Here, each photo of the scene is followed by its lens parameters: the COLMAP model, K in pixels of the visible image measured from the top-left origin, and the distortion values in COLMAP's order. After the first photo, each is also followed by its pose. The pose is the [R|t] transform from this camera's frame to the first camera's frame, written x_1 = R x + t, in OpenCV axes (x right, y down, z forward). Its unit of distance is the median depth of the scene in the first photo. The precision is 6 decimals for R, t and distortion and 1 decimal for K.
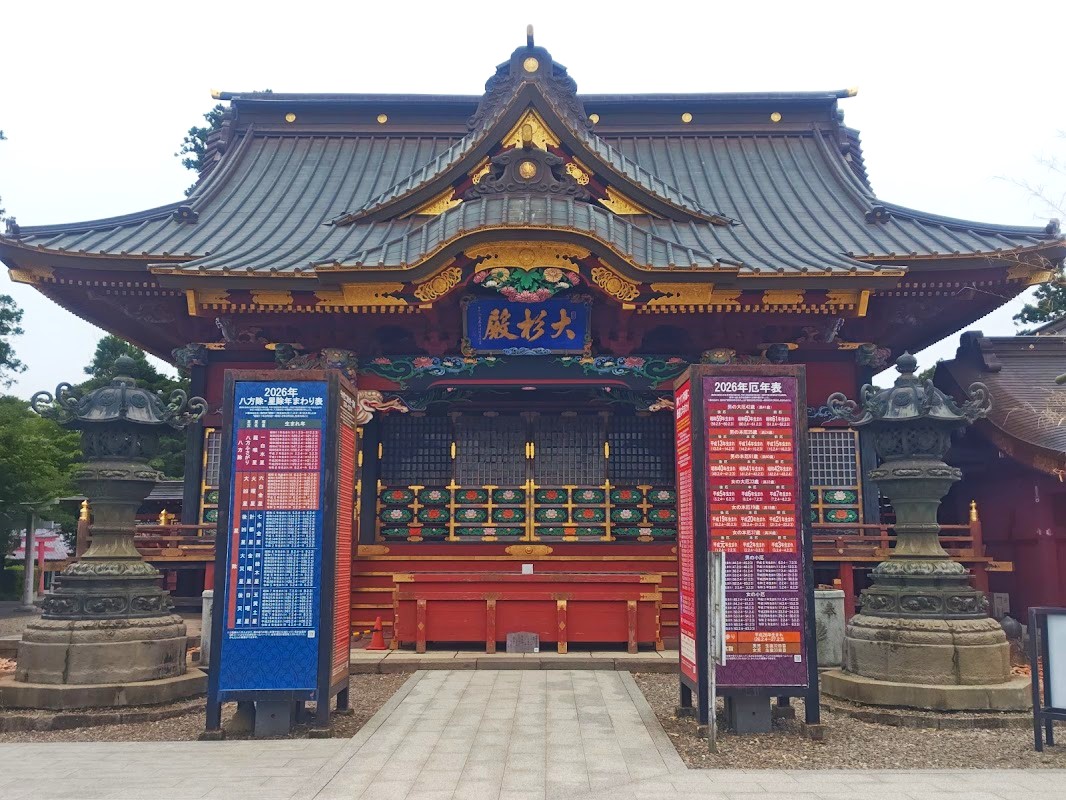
lens RADIAL K [[944.2, 0, 533.0], [0, 944.2, 400.0], [0, 0, 1]] dist [0.031273, 0.005809]
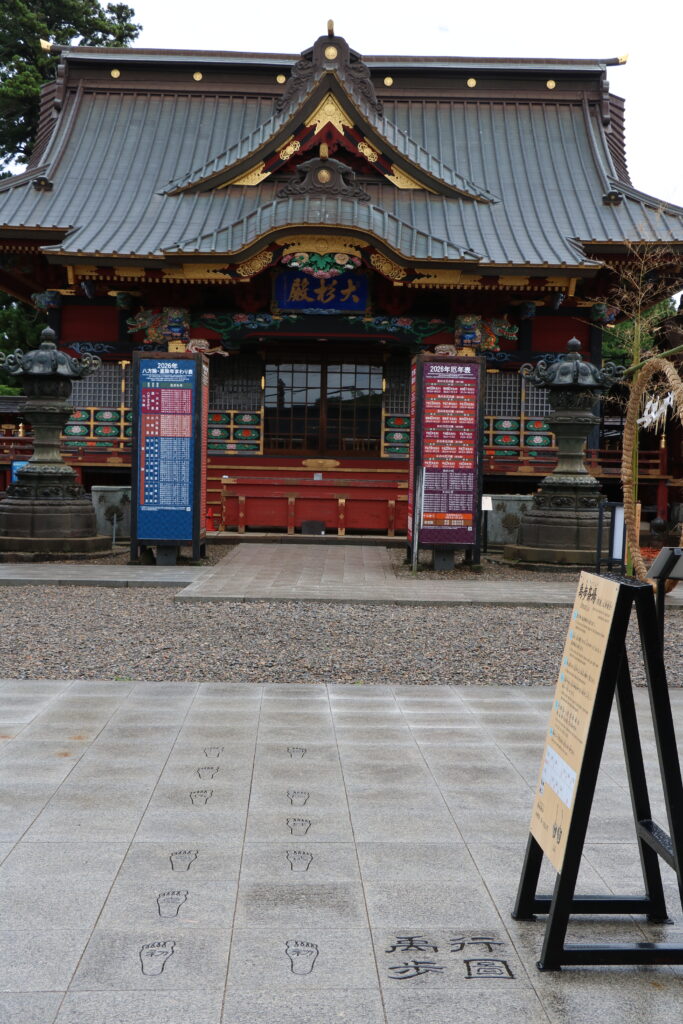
lens RADIAL K [[1125.9, 0, 341.5], [0, 1125.9, 512.0], [0, 0, 1]] dist [-0.024173, -0.002600]
pose [[0.999749, 0.021483, 0.006373, 0.018774], [-0.022324, 0.979558, 0.199920, -0.099881], [-0.001948, -0.200012, 0.979791, -0.616832]]
